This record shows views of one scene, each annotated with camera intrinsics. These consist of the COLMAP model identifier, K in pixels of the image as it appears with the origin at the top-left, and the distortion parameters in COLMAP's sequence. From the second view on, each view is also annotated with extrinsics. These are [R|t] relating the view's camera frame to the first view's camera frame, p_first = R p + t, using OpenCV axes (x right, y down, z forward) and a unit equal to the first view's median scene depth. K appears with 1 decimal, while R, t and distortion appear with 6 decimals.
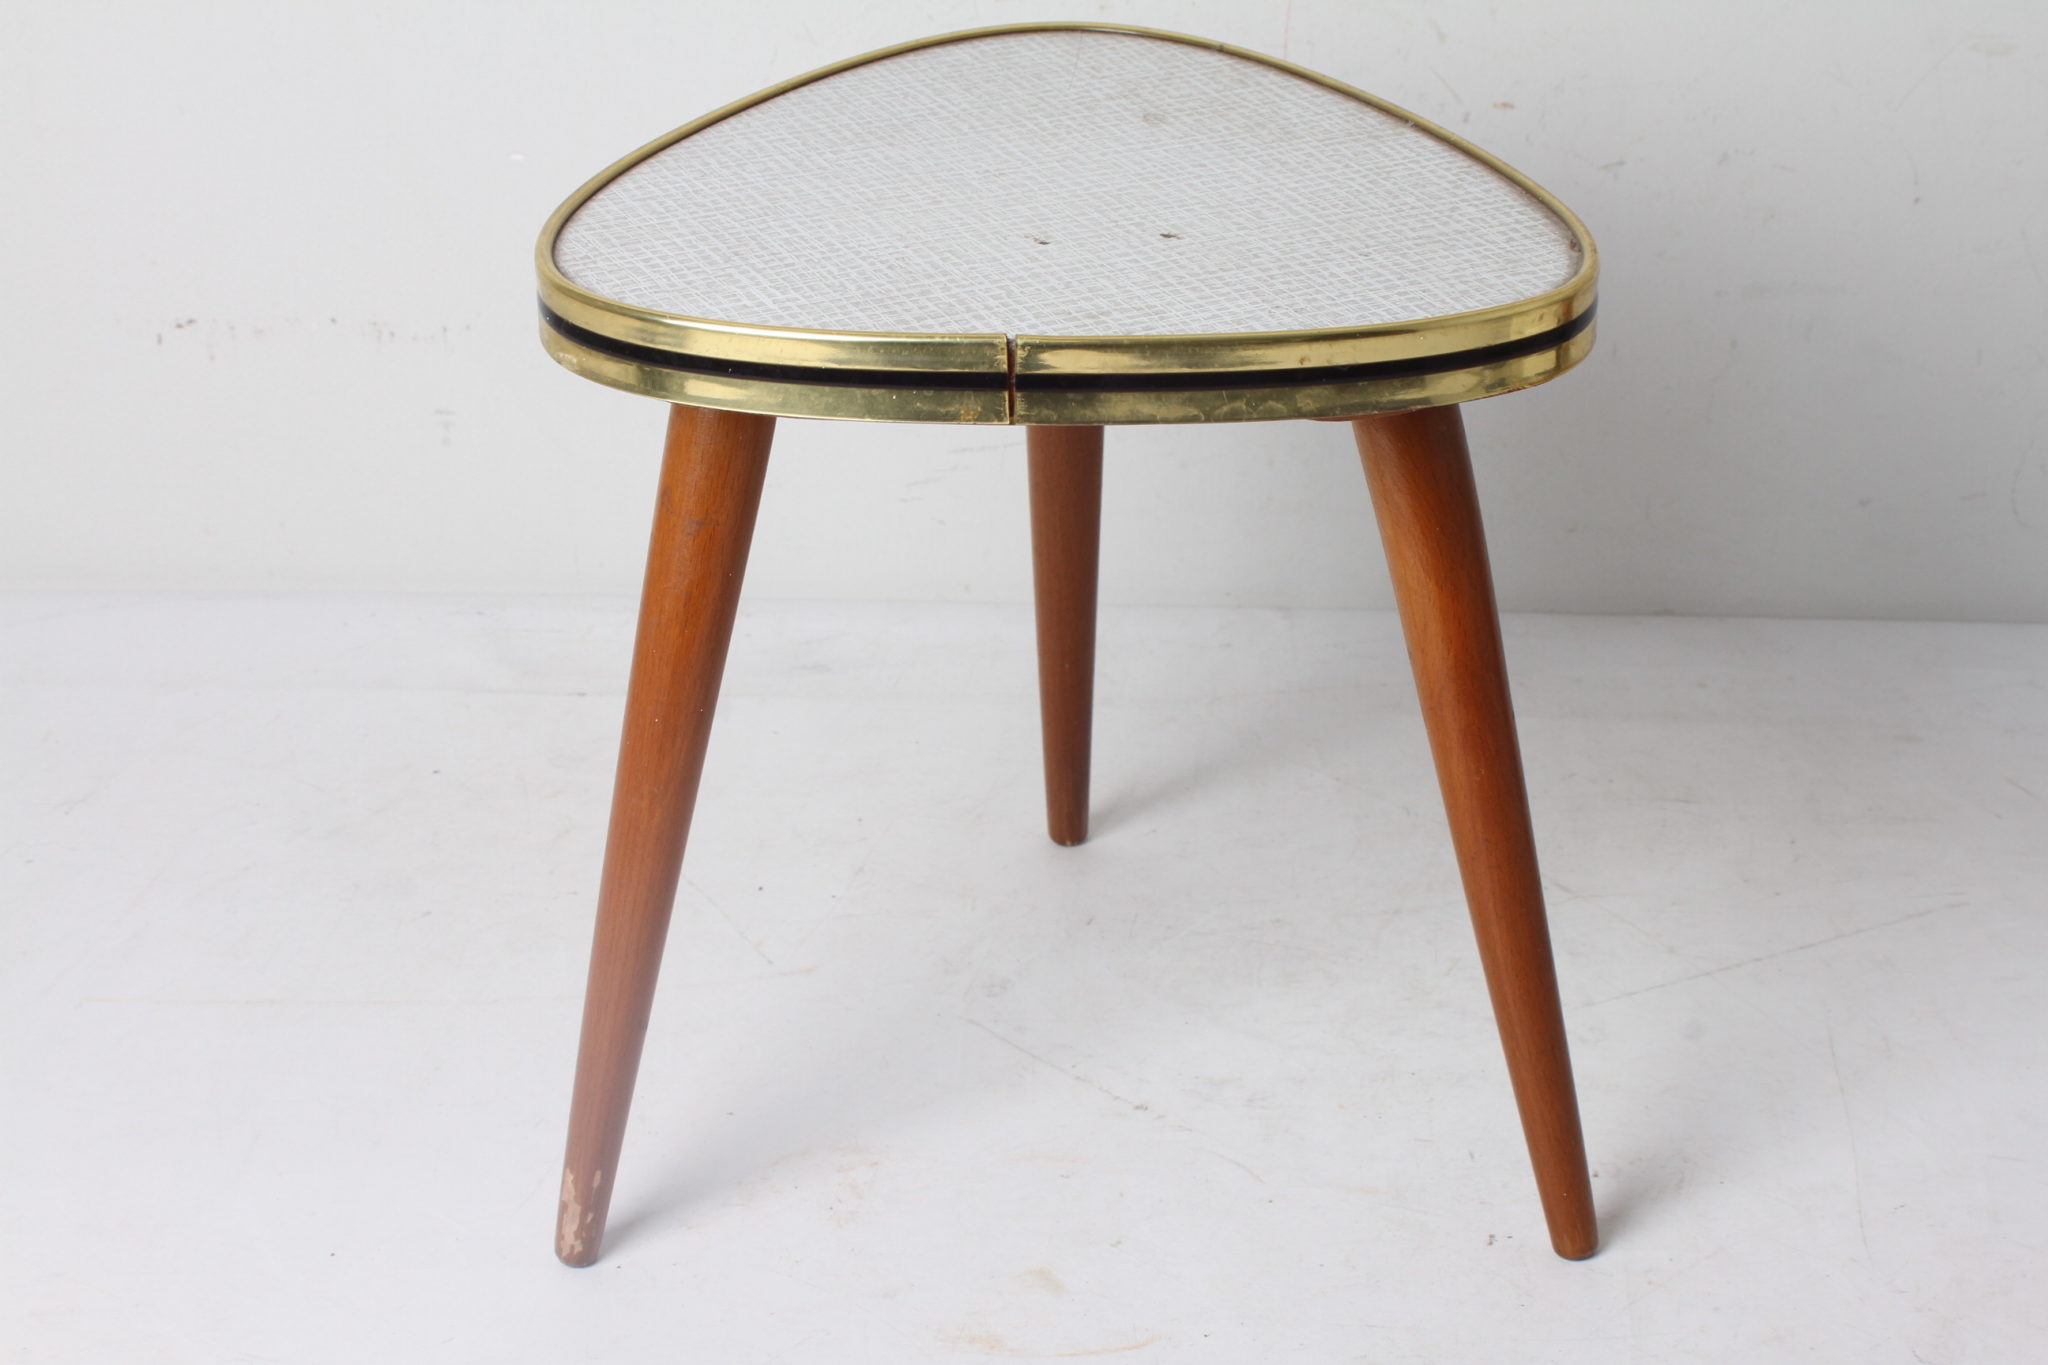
lens RADIAL K [[4383.6, 0, 1031.1], [0, 4383.6, 669.9], [0, 0, 1]] dist [0.029488, 0.000000]
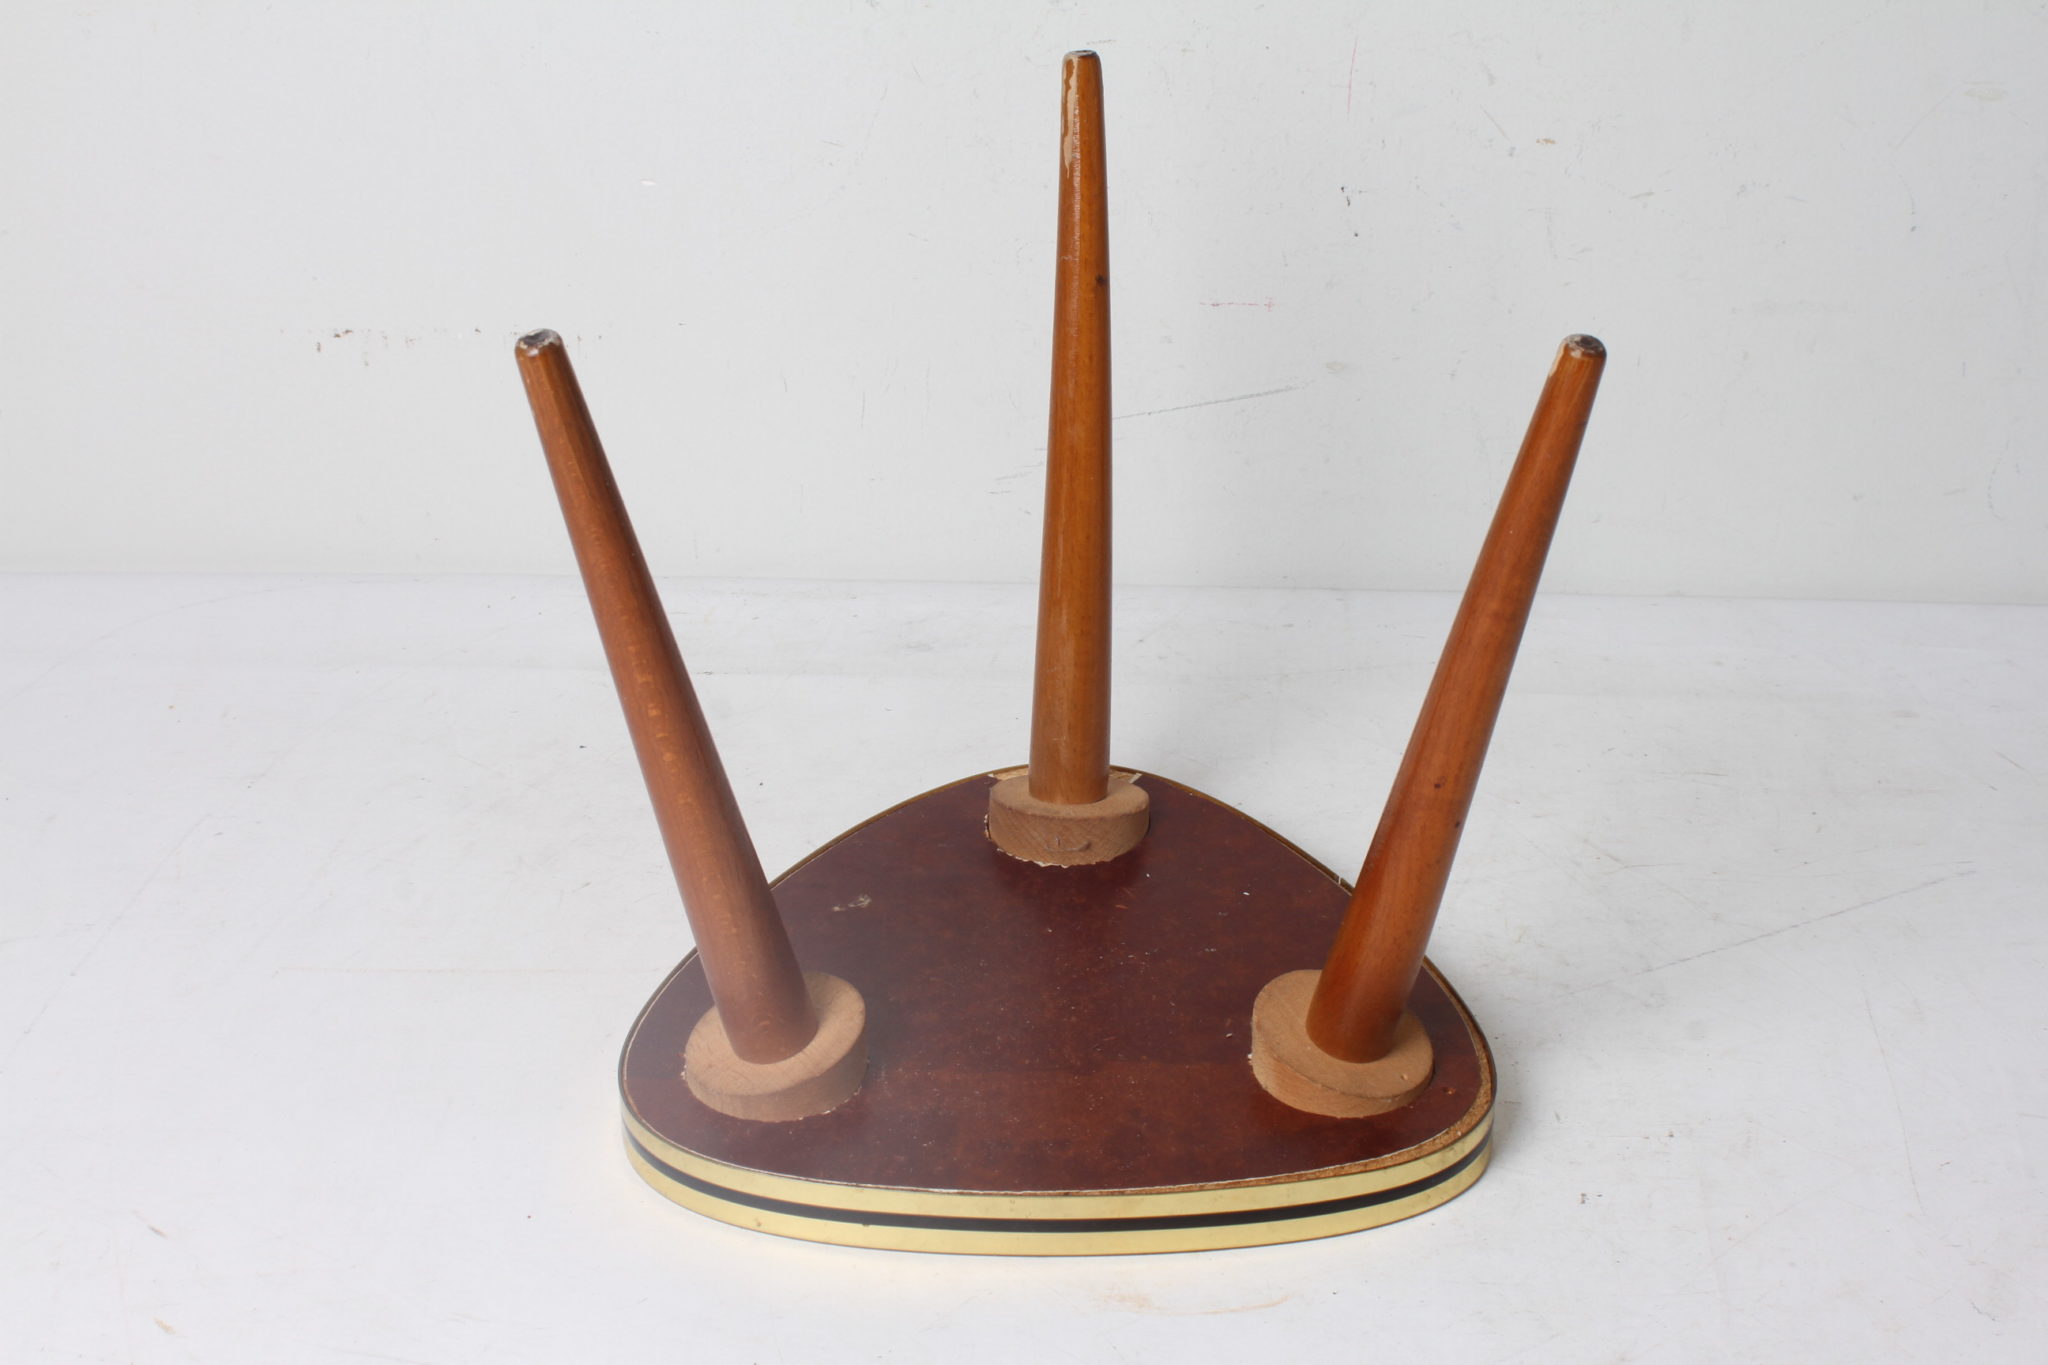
lens RADIAL K [[3742.6, 0, 1009.6], [0, 3742.6, 666.6], [0, 0, 1]] dist [-0.036904, 0.000000]
pose [[0.999589, -0.000558, 0.028663, -0.056456], [-0.000558, 0.999242, 0.038923, -0.034260], [-0.028663, -0.038923, 0.998831, 0.061515]]
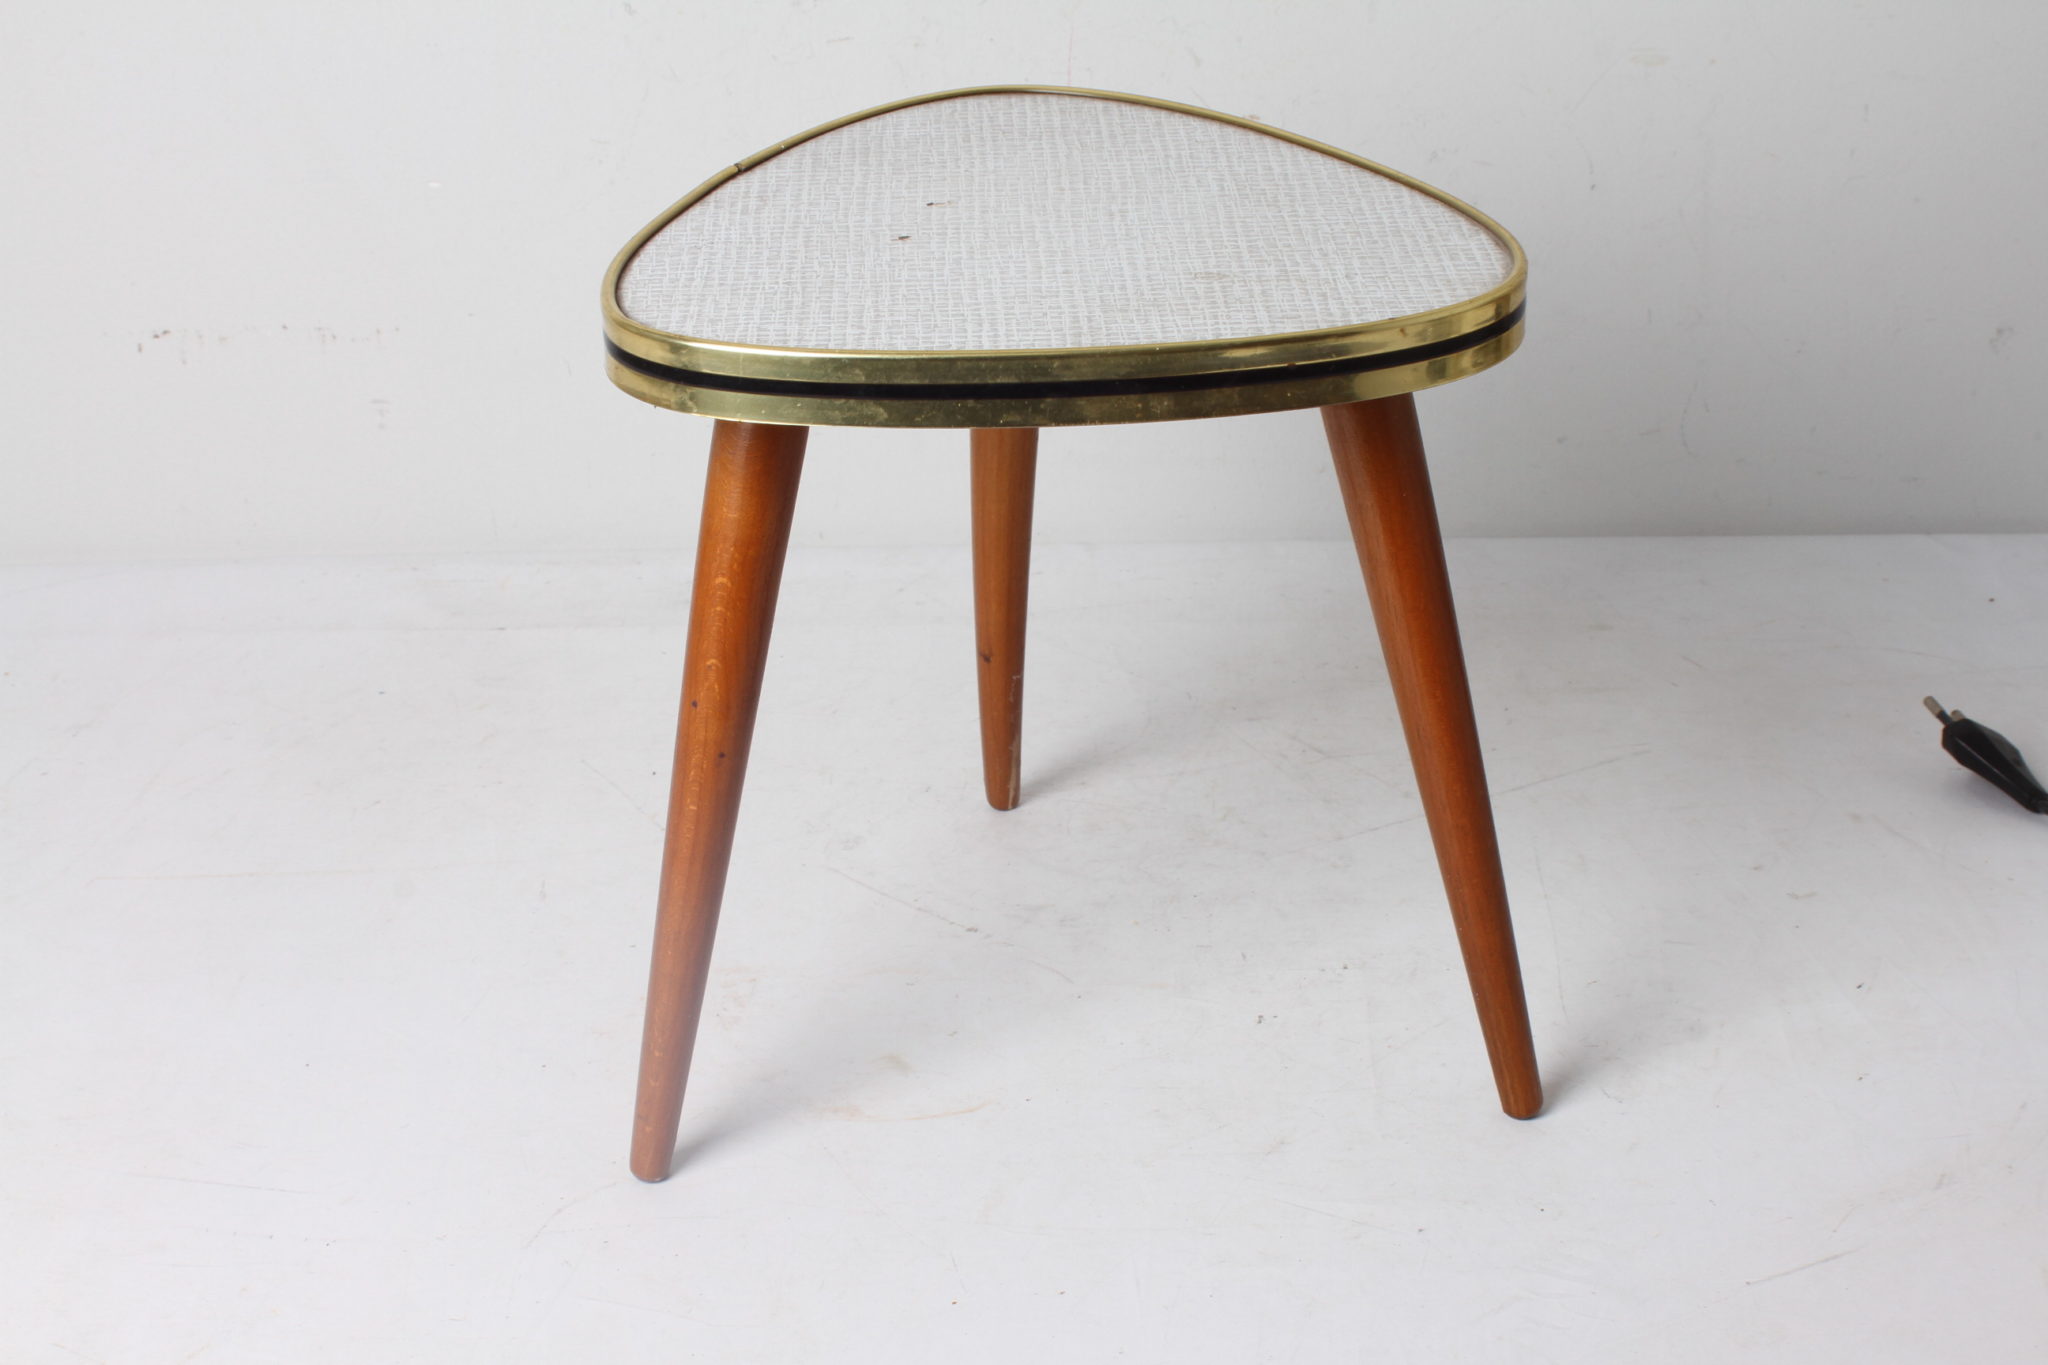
lens RADIAL K [[3869.8, 0, 1037.3], [0, 3869.8, 679.5], [0, 0, 1]] dist [-0.025209, 0.000000]
pose [[0.998937, -0.032719, 0.032472, 0.009471], [0.033274, 0.999307, -0.016704, 0.043930], [-0.031903, 0.017767, 0.999333, -0.064027]]
